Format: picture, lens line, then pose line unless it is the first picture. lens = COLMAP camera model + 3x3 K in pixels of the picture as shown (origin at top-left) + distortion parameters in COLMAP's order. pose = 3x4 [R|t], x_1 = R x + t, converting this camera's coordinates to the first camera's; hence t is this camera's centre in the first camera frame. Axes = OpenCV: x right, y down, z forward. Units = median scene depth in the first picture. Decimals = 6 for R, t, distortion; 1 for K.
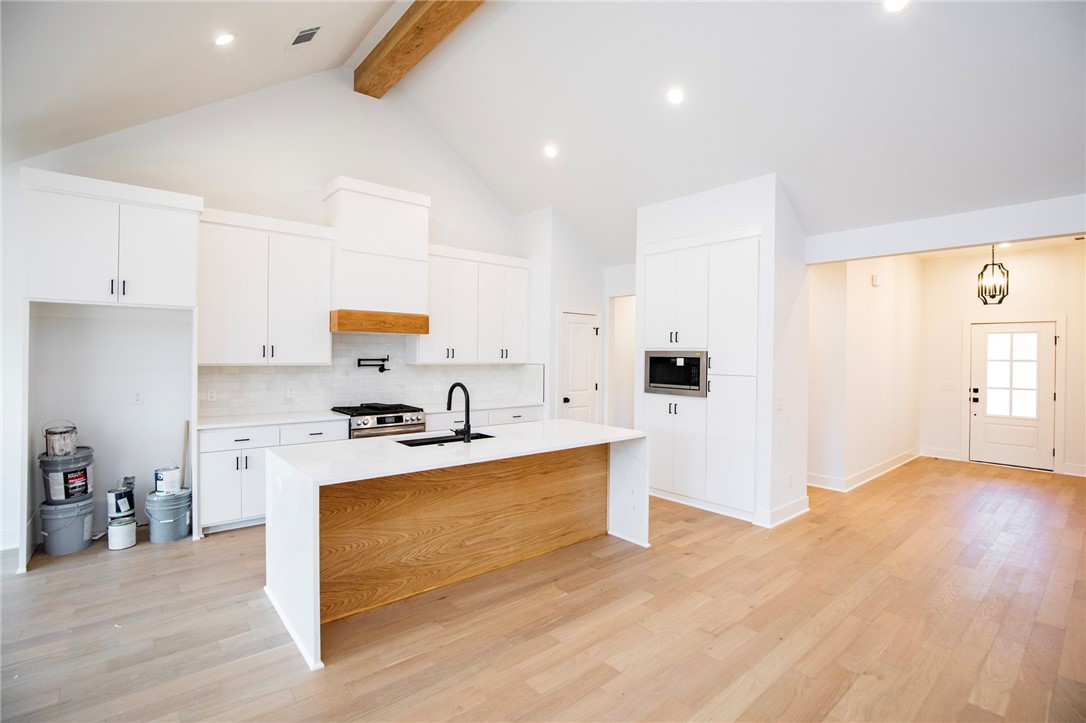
lens RADIAL K [[504.8, 0, 550.2], [0, 504.8, 357.8], [0, 0, 1]] dist [-0.032829, 0.004634]
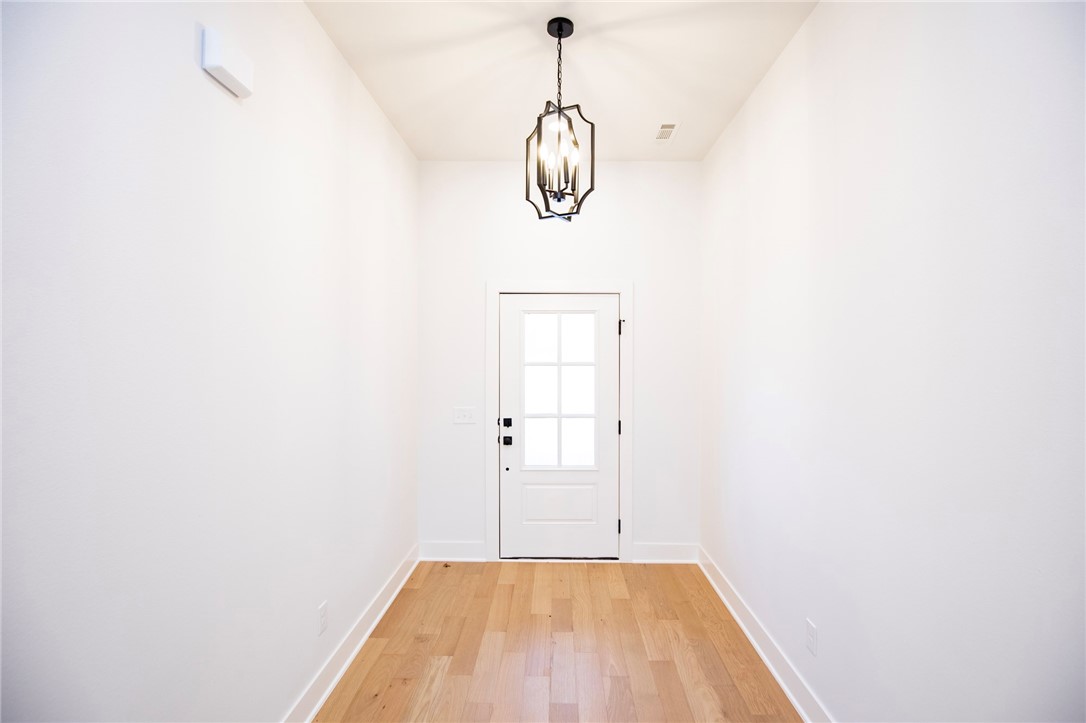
lens RADIAL K [[504.8, 0, 550.2], [0, 504.8, 357.8], [0, 0, 1]] dist [-0.032829, 0.004634]
pose [[0.663188, -0.008168, 0.748409, 0.728992], [0.006507, 0.999966, 0.005147, -0.005627], [-0.748425, 0.001457, 0.663218, 0.904127]]
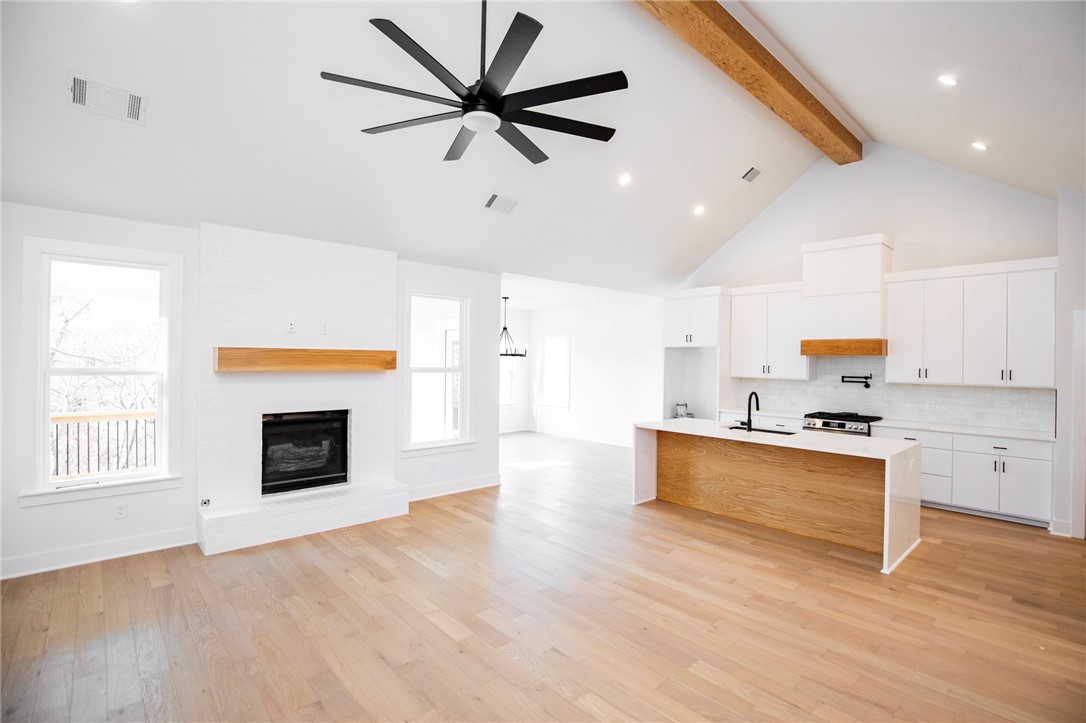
lens RADIAL K [[504.8, 0, 550.2], [0, 504.8, 357.8], [0, 0, 1]] dist [-0.032829, 0.004634]
pose [[0.031007, -0.013316, -0.999430, 0.923803], [-0.019268, 0.999717, -0.013918, -0.013519], [0.999333, 0.019688, 0.030742, 0.251034]]
